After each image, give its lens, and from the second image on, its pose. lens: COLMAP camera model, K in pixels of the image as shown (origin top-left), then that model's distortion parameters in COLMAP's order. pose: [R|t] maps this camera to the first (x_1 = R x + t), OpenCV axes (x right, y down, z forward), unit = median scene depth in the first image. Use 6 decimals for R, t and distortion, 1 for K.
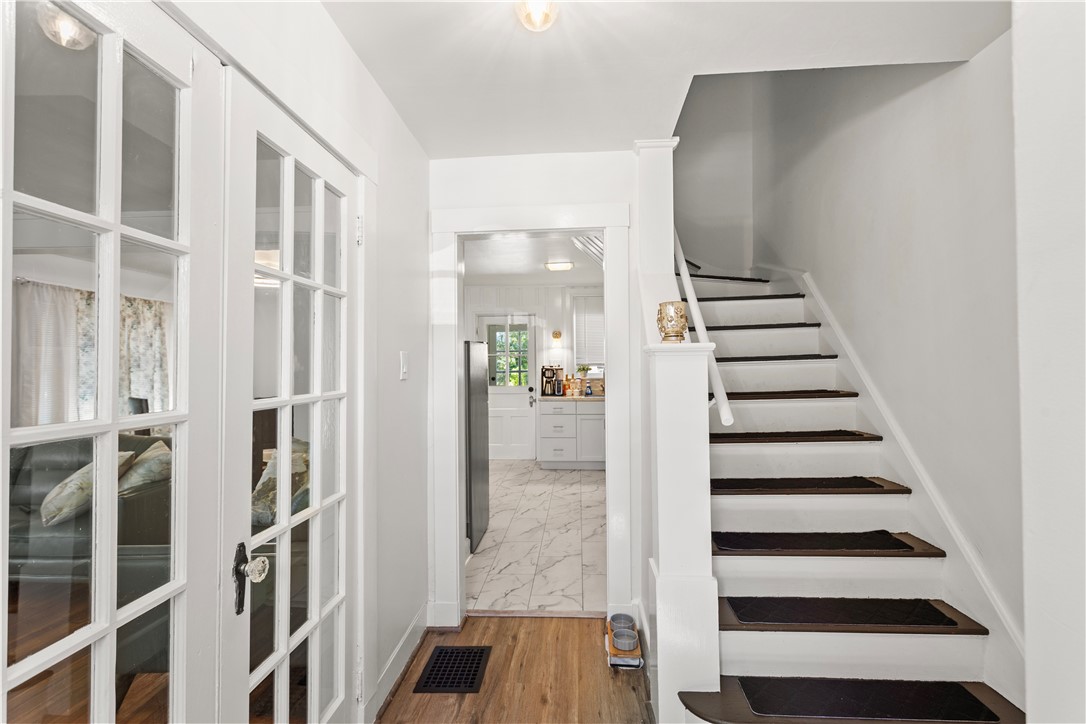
lens RADIAL K [[521.3, 0, 536.4], [0, 521.3, 360.6], [0, 0, 1]] dist [0.007280, -0.000229]
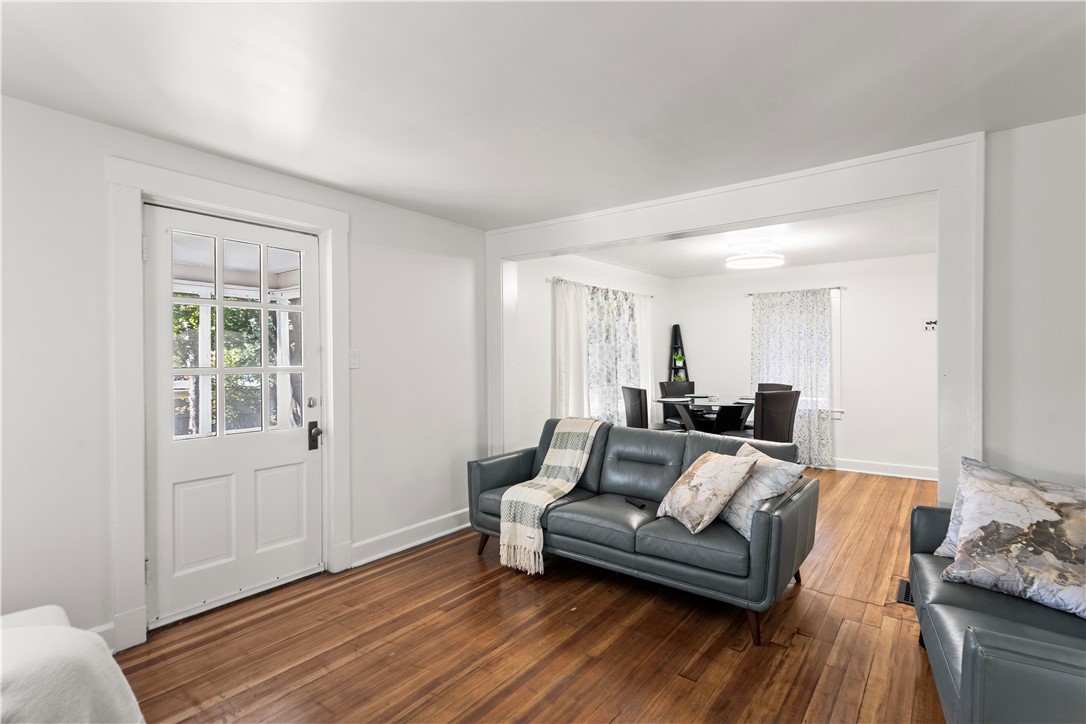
lens RADIAL K [[521.3, 0, 539.8], [0, 521.3, 360.9], [0, 0, 1]] dist [0.007280, -0.000229]
pose [[0.838112, 0.006608, -0.545458, -0.312273], [0.006621, 0.999730, 0.022285, -0.004583], [0.545458, -0.022288, 0.837842, 0.042765]]
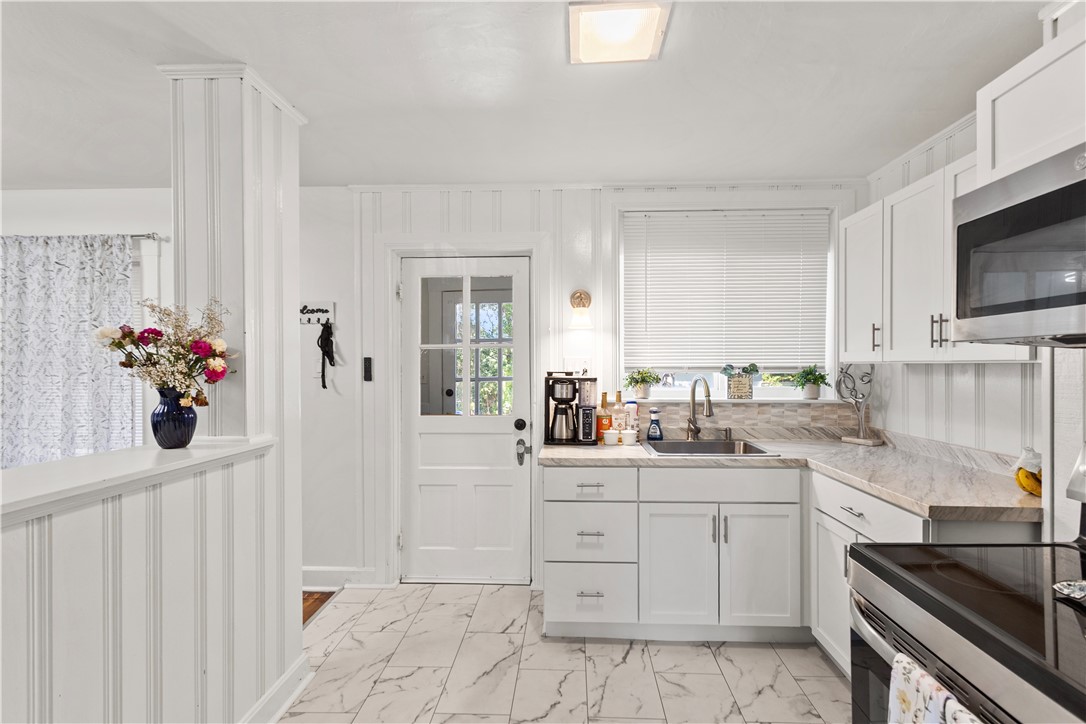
lens RADIAL K [[521.3, 0, 545.4], [0, 521.3, 369.0], [0, 0, 1]] dist [0.007280, -0.000229]
pose [[0.999611, 0.006453, 0.027134, -0.001793], [-0.007085, 0.999704, 0.023271, -0.002304], [-0.026976, -0.023455, 0.999361, 0.665848]]
